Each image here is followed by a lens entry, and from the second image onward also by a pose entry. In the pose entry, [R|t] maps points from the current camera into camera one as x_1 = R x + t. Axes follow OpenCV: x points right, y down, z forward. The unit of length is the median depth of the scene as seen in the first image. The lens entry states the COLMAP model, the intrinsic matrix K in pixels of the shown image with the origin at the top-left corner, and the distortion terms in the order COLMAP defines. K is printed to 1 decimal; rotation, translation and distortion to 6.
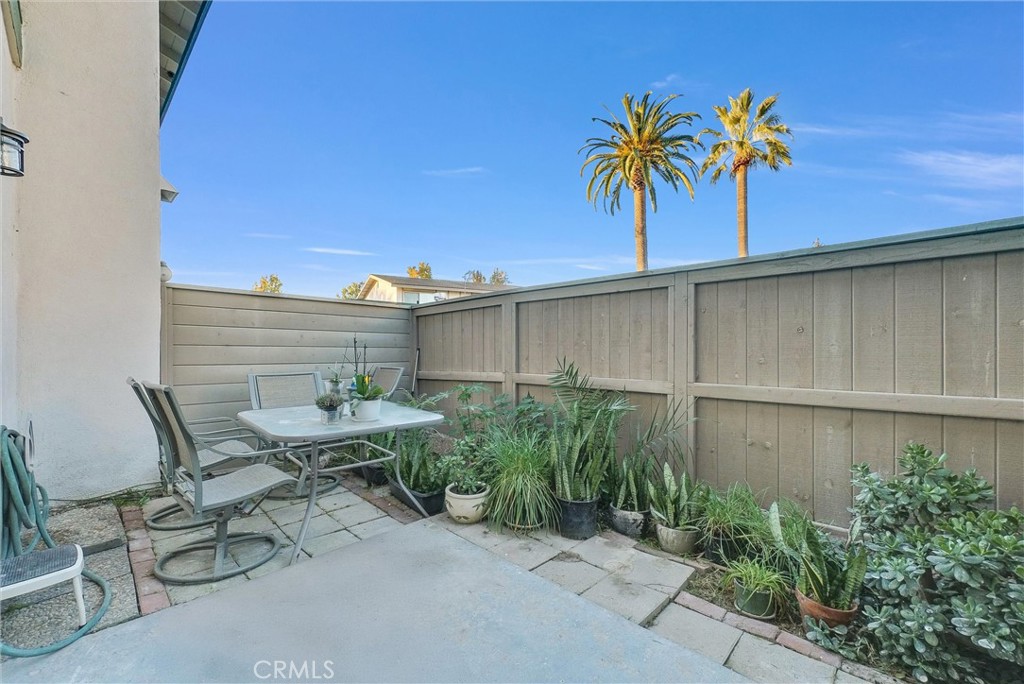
lens RADIAL K [[418.1, 0, 511.4], [0, 418.1, 347.6], [0, 0, 1]] dist [-0.000720, -0.000469]
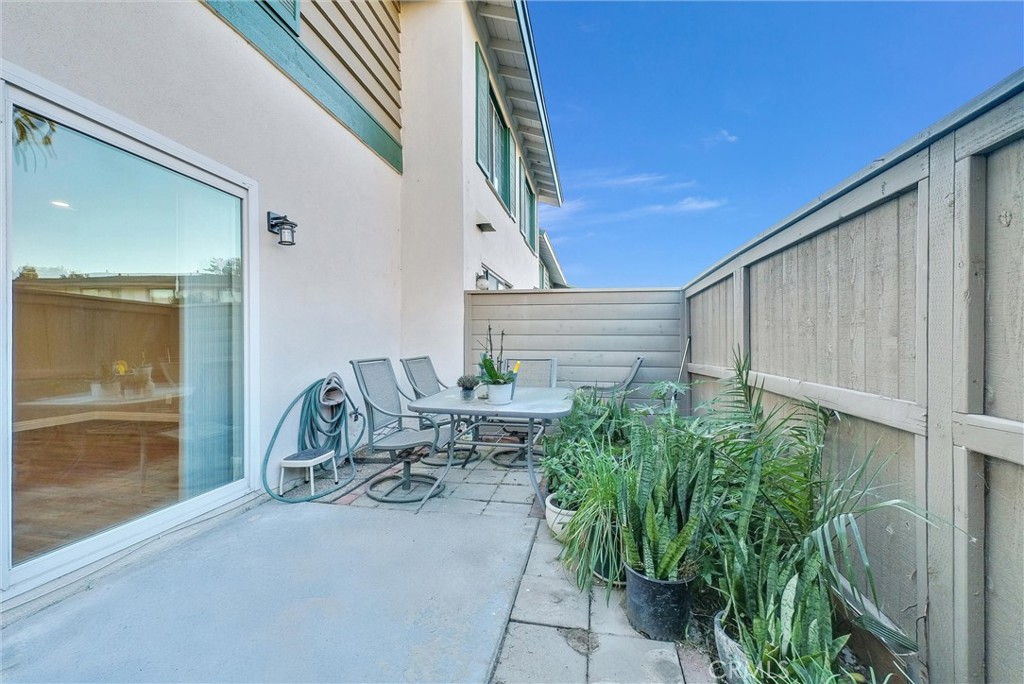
lens RADIAL K [[418.1, 0, 518.3], [0, 418.1, 341.4], [0, 0, 1]] dist [-0.000720, -0.000469]
pose [[0.550819, -0.000729, -0.834624, 0.556154], [0.006245, 0.999975, 0.003247, 0.014941], [0.834601, -0.007001, 0.550810, 0.473020]]
